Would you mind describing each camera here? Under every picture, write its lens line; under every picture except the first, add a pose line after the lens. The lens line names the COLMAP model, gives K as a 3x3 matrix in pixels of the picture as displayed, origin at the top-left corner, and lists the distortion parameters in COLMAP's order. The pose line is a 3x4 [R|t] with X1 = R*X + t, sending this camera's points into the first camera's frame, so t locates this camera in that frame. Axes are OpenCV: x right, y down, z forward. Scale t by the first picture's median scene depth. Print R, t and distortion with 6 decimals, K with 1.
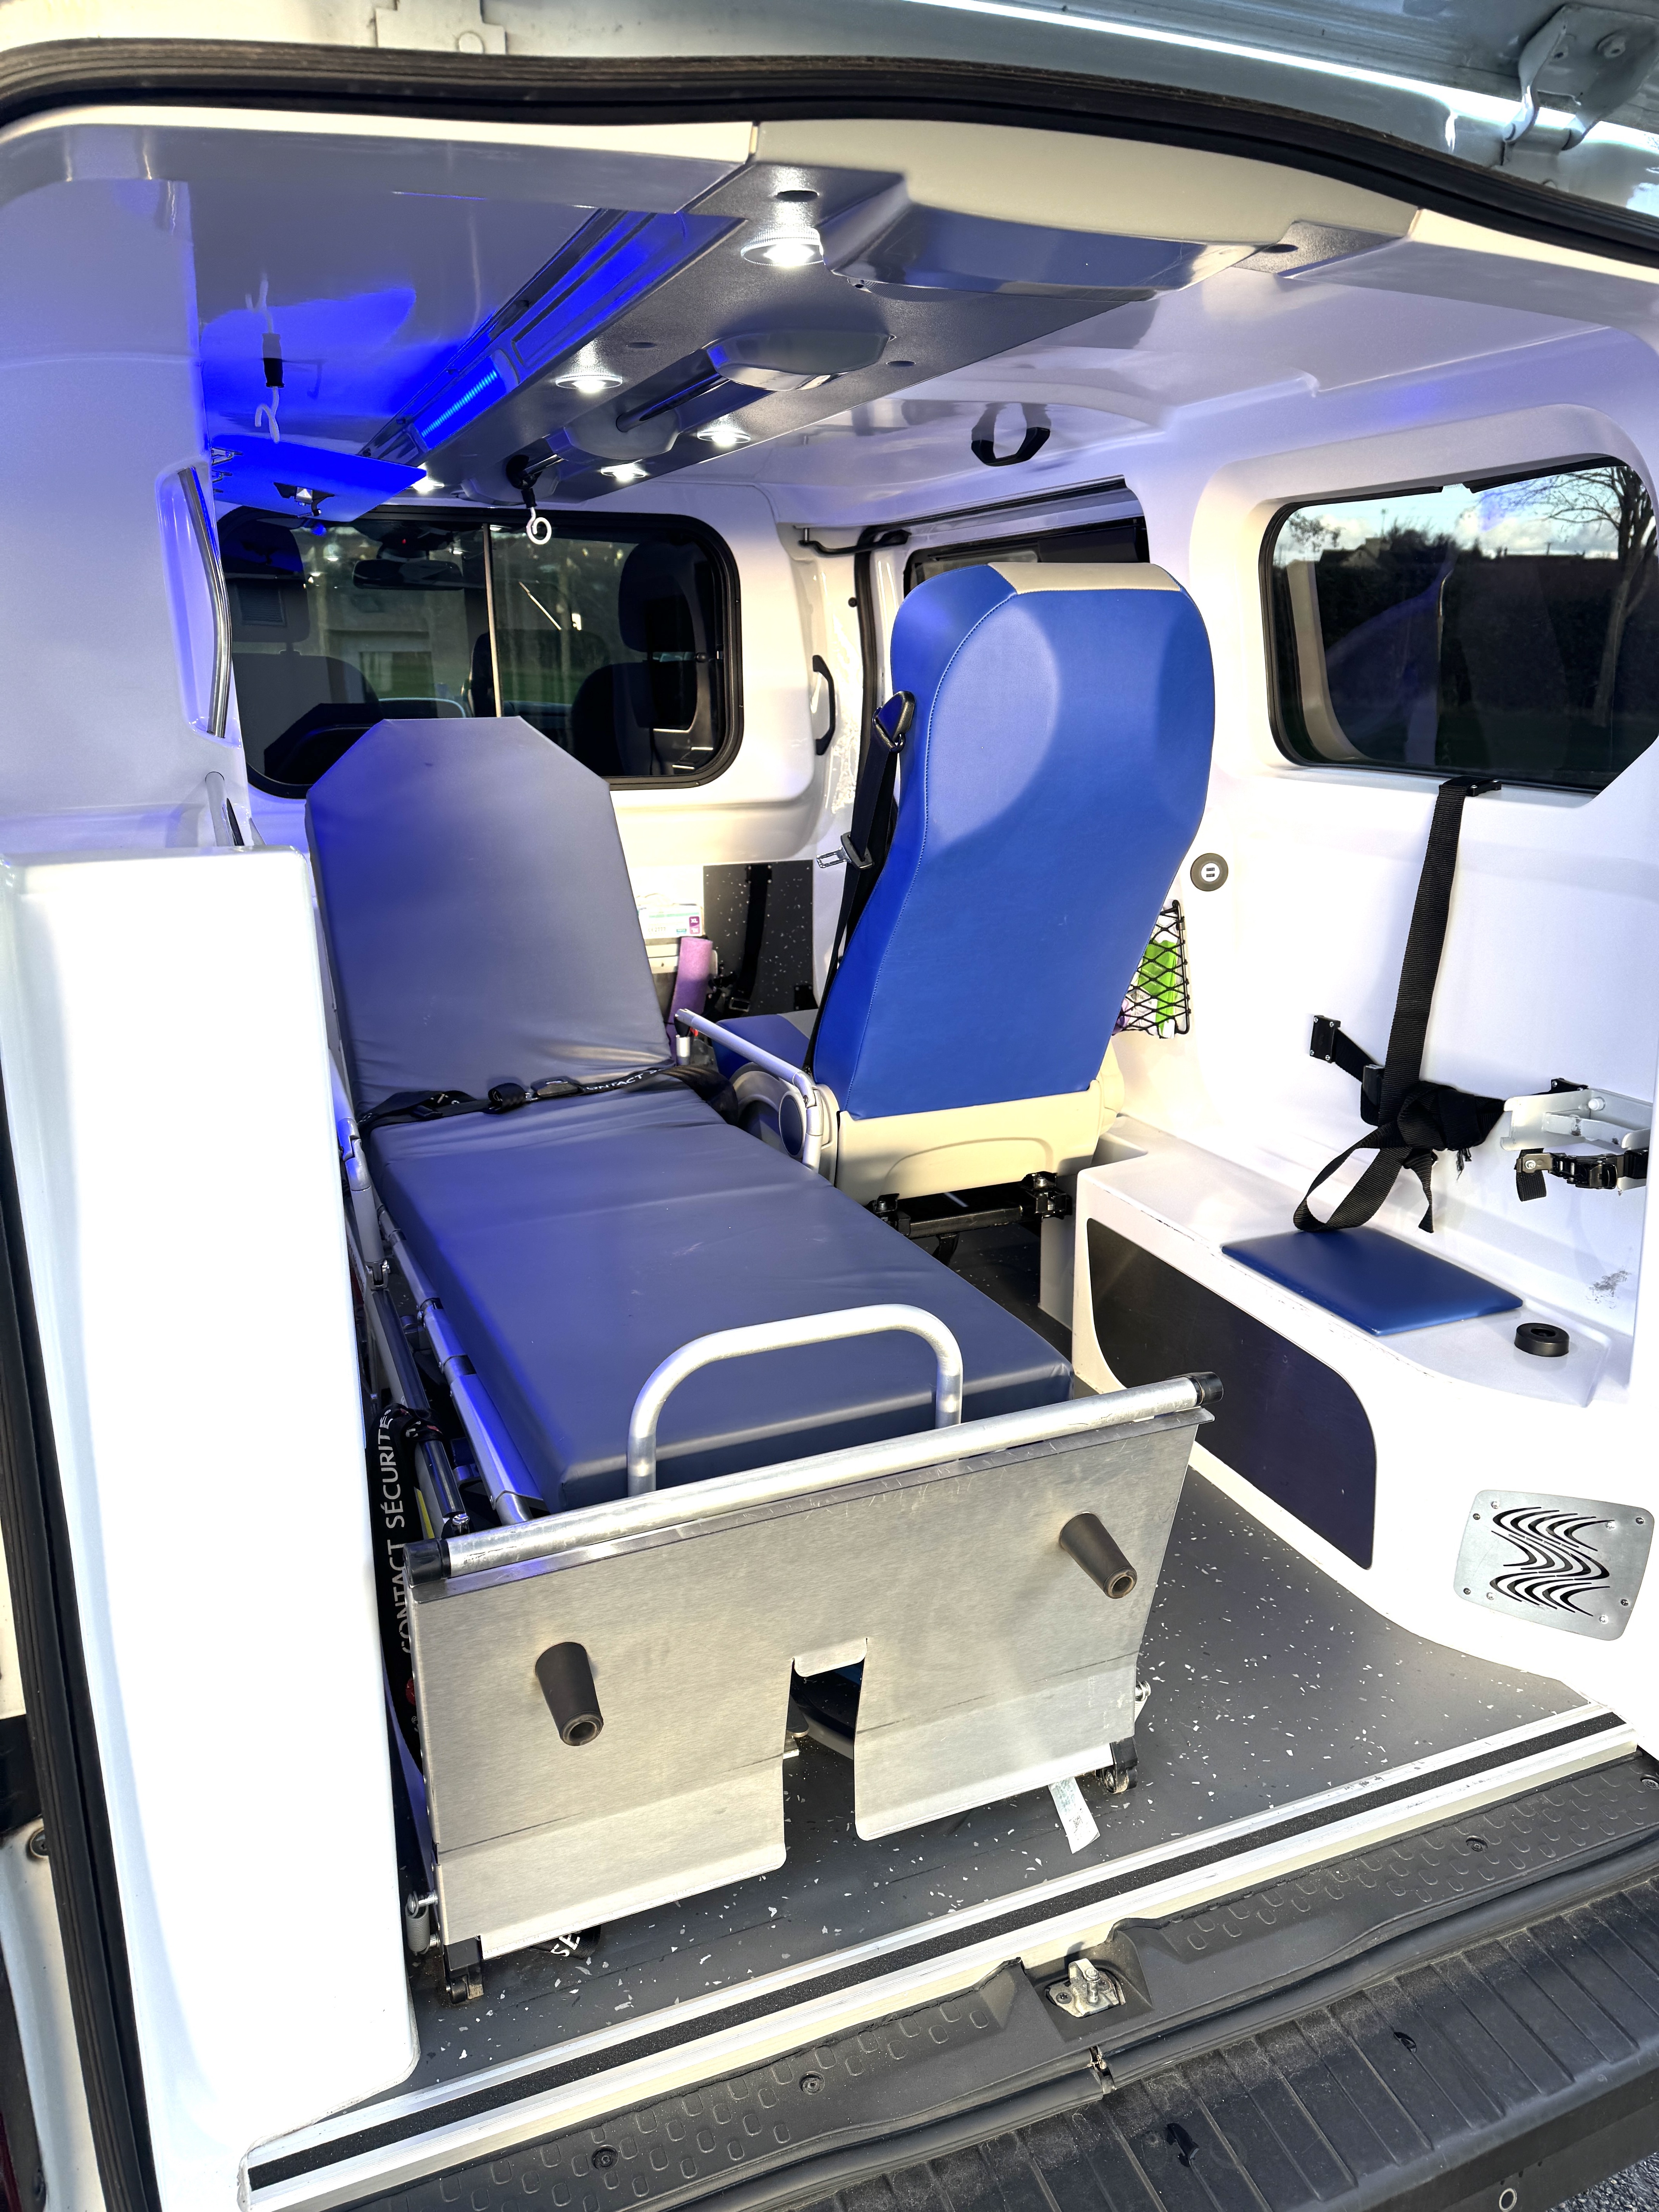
lens RADIAL K [[1562.6, 0, 829.5], [0, 1562.6, 1106.0], [0, 0, 1]] dist [0.083490, -0.109094]
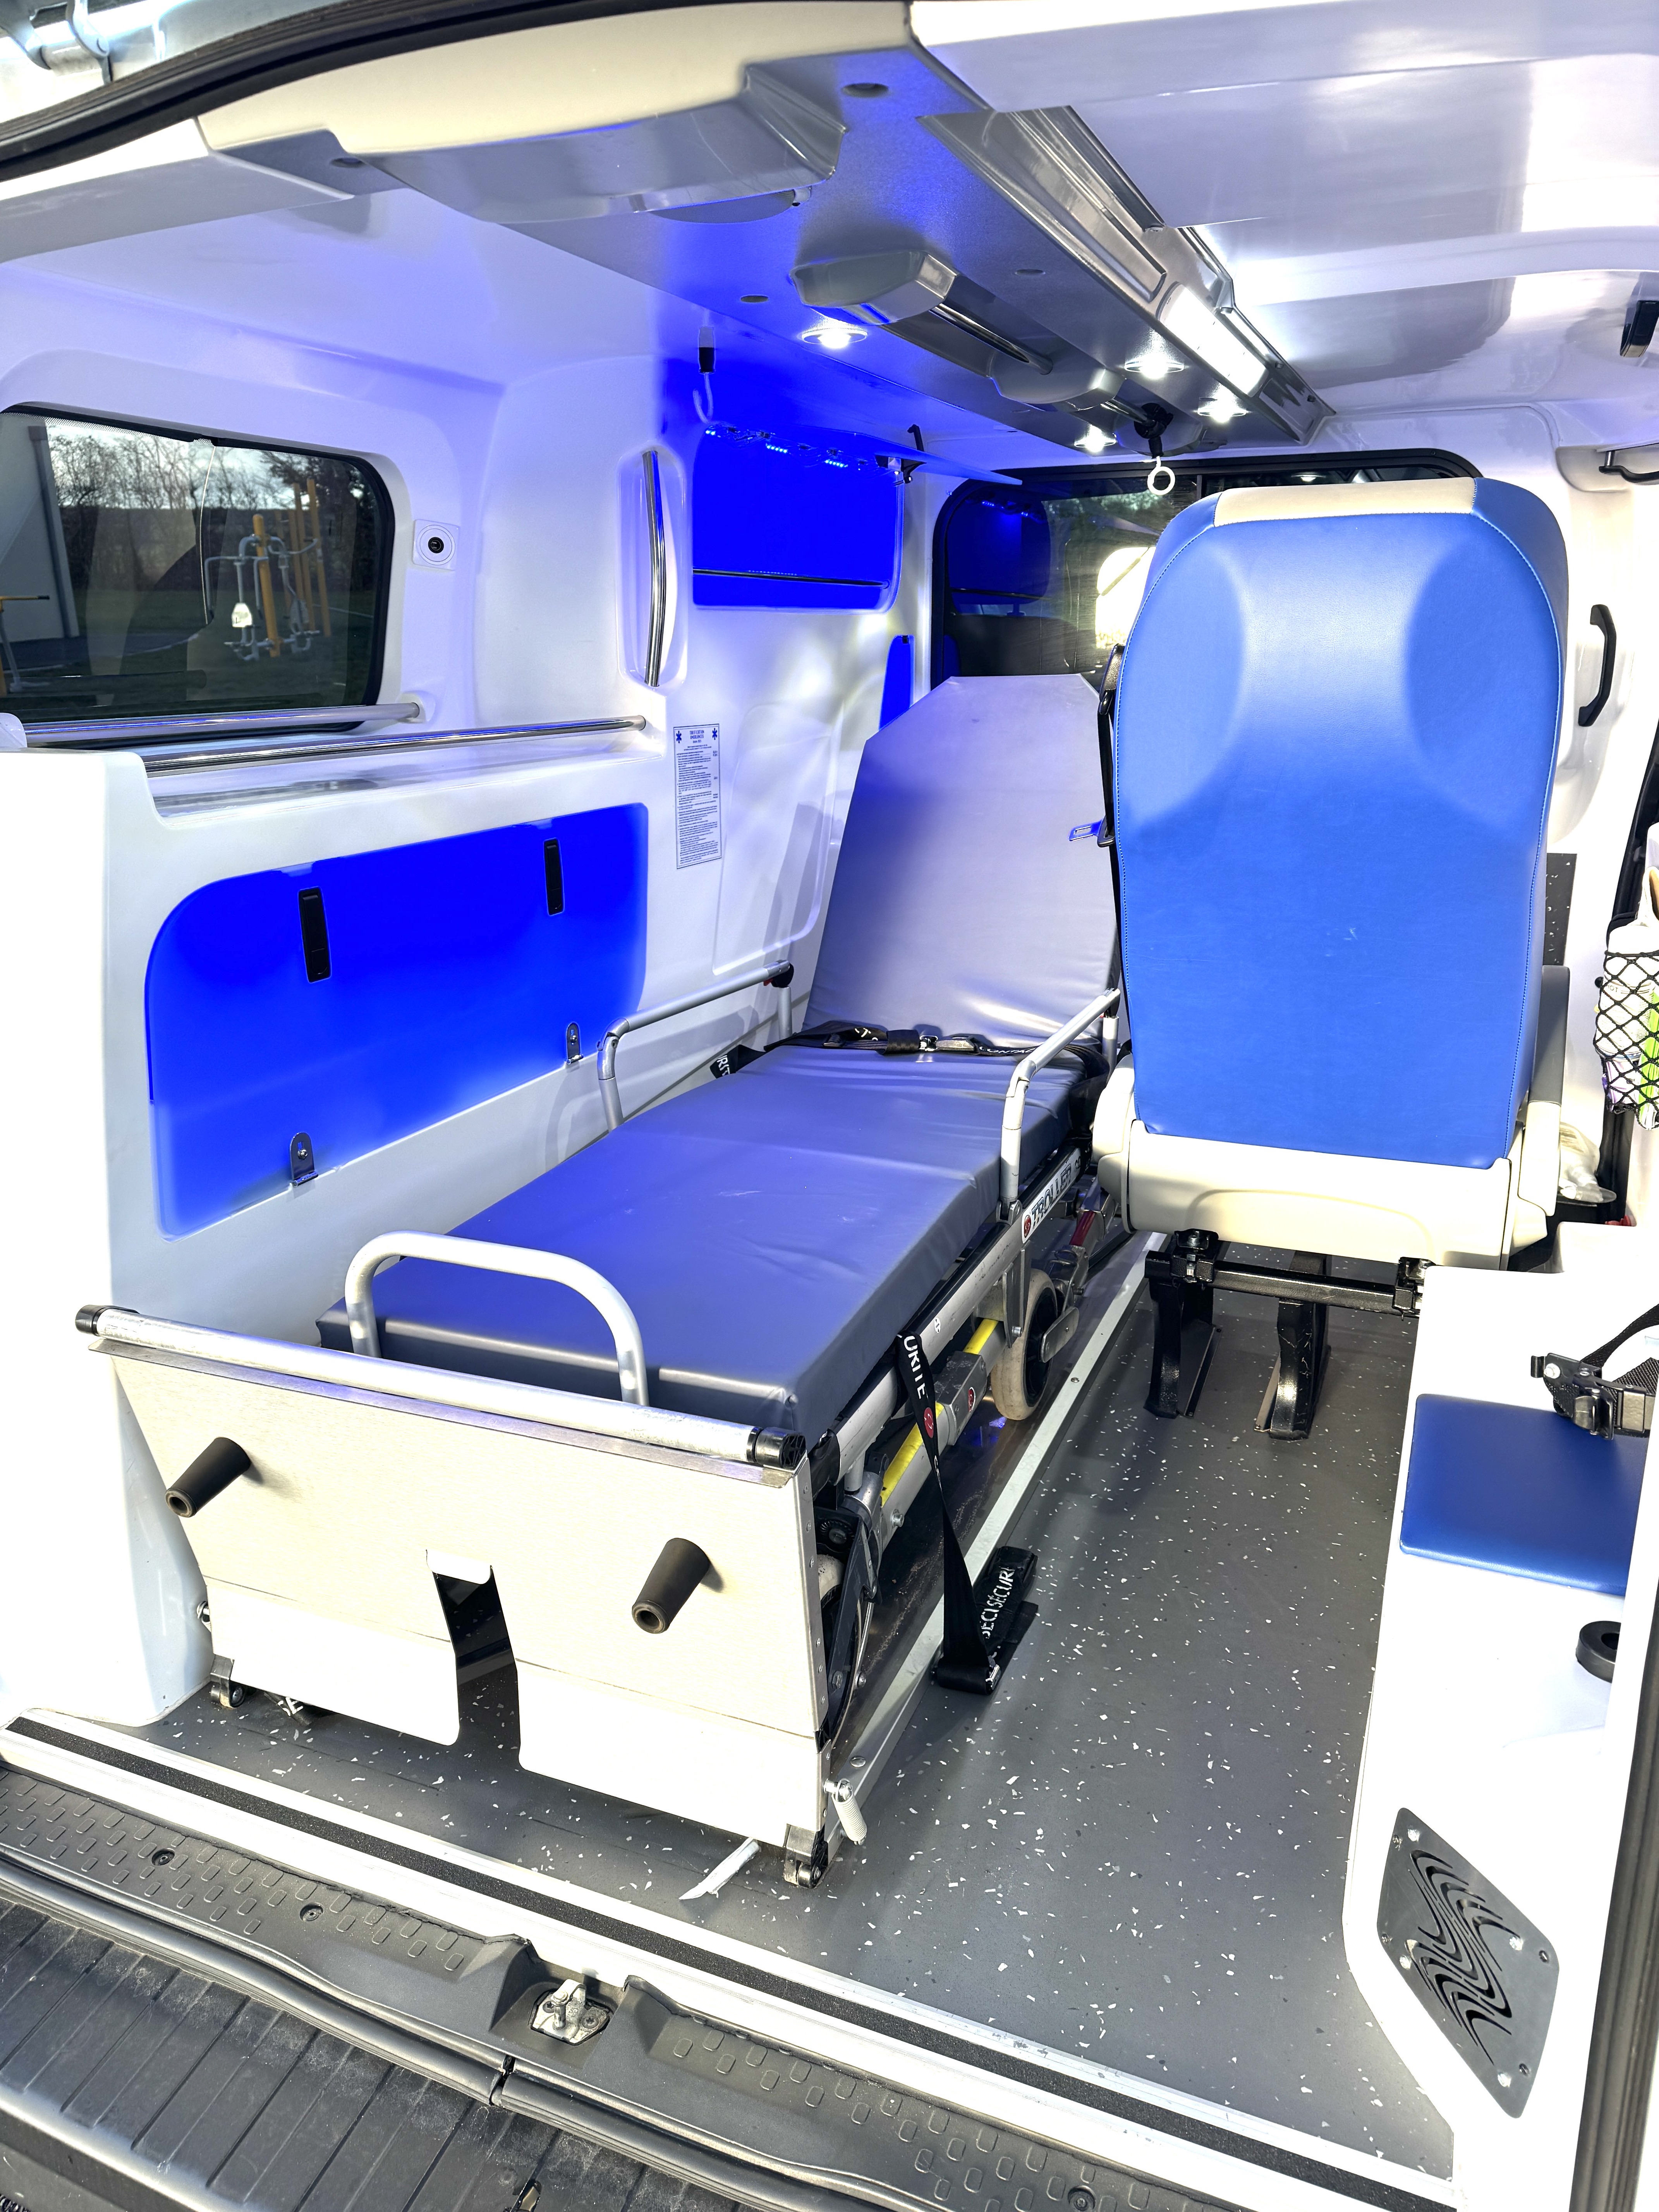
lens RADIAL K [[1541.6, 0, 820.3], [0, 1541.6, 1102.7], [0, 0, 1]] dist [0.090205, -0.108030]
pose [[0.706187, 0.203268, -0.678220, 0.698670], [-0.190835, 0.977098, 0.094140, -0.080539], [0.681823, 0.062947, 0.728804, 0.339440]]
